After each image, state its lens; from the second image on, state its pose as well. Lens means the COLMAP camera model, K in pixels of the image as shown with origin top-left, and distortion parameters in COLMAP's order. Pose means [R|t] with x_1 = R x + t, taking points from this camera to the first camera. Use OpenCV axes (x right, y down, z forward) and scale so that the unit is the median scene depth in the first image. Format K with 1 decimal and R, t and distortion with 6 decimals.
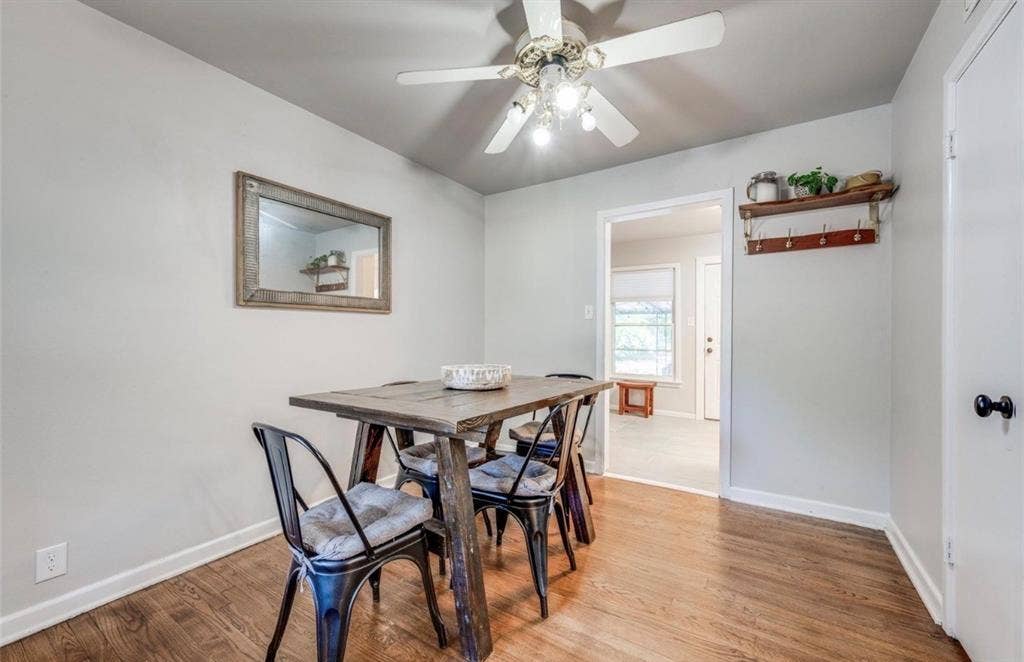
lens RADIAL K [[402.2, 0, 509.9], [0, 402.2, 333.6], [0, 0, 1]] dist [0.001266, 0.000066]
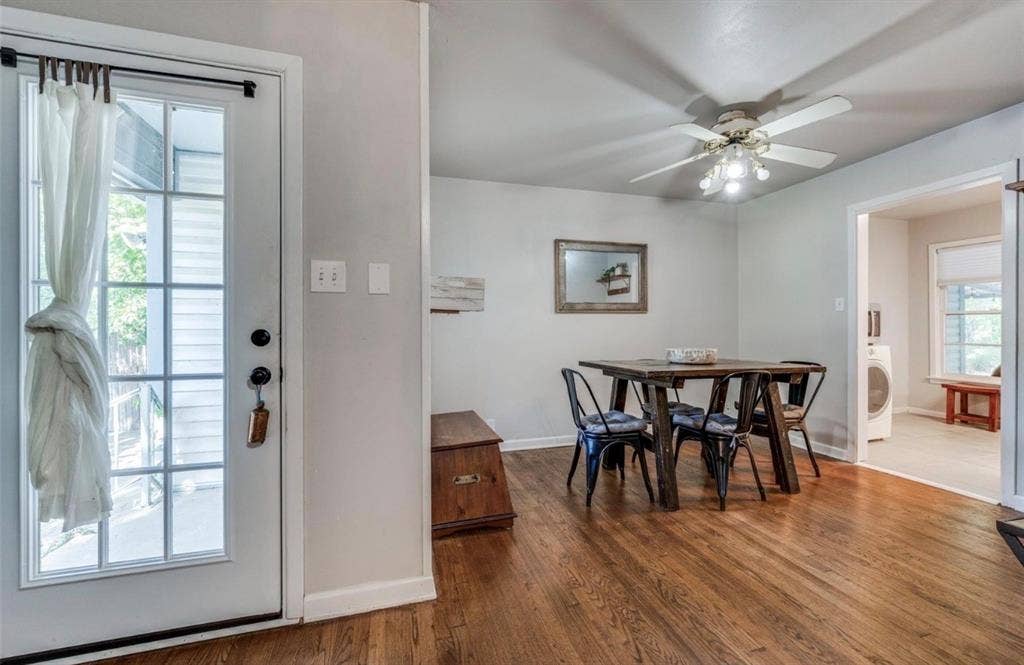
lens RADIAL K [[407.1, 0, 511.2], [0, 407.1, 327.1], [0, 0, 1]] dist [-0.001433, -0.000015]
pose [[0.756672, -0.009014, -0.653733, 0.350524], [0.008311, 0.999957, -0.004167, 0.002343], [0.653742, -0.002280, 0.756714, -0.495642]]
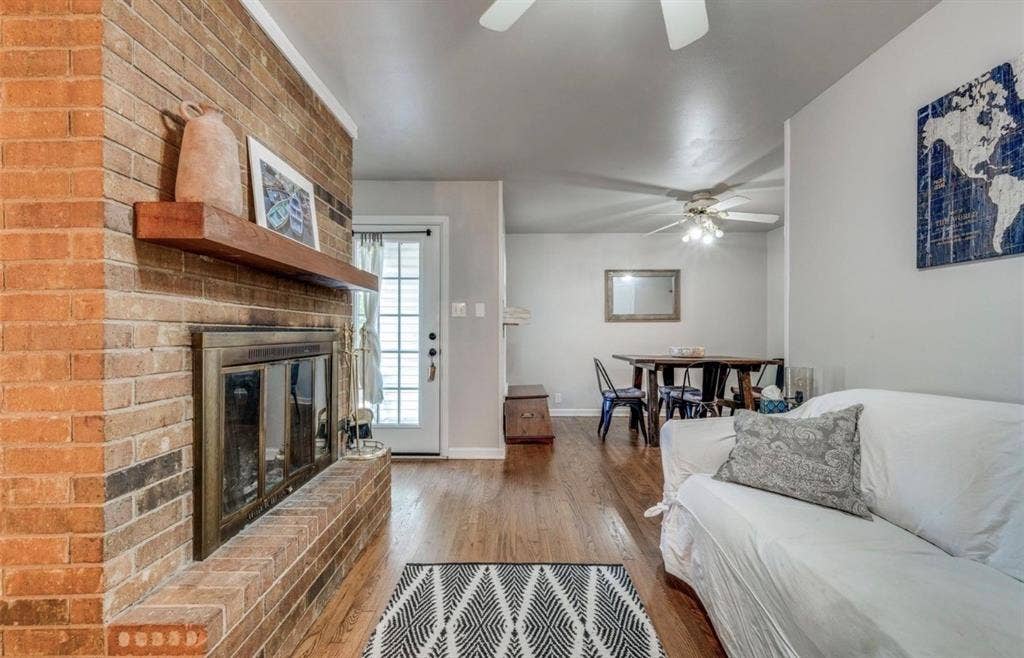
lens RADIAL K [[402.2, 0, 509.9], [0, 402.2, 331.6], [0, 0, 1]] dist [0.001266, 0.000066]
pose [[0.537373, -0.003100, -0.843339, 1.092970], [0.002464, 0.999995, -0.002105, -0.000847], [0.843341, -0.000947, 0.537377, -0.849796]]
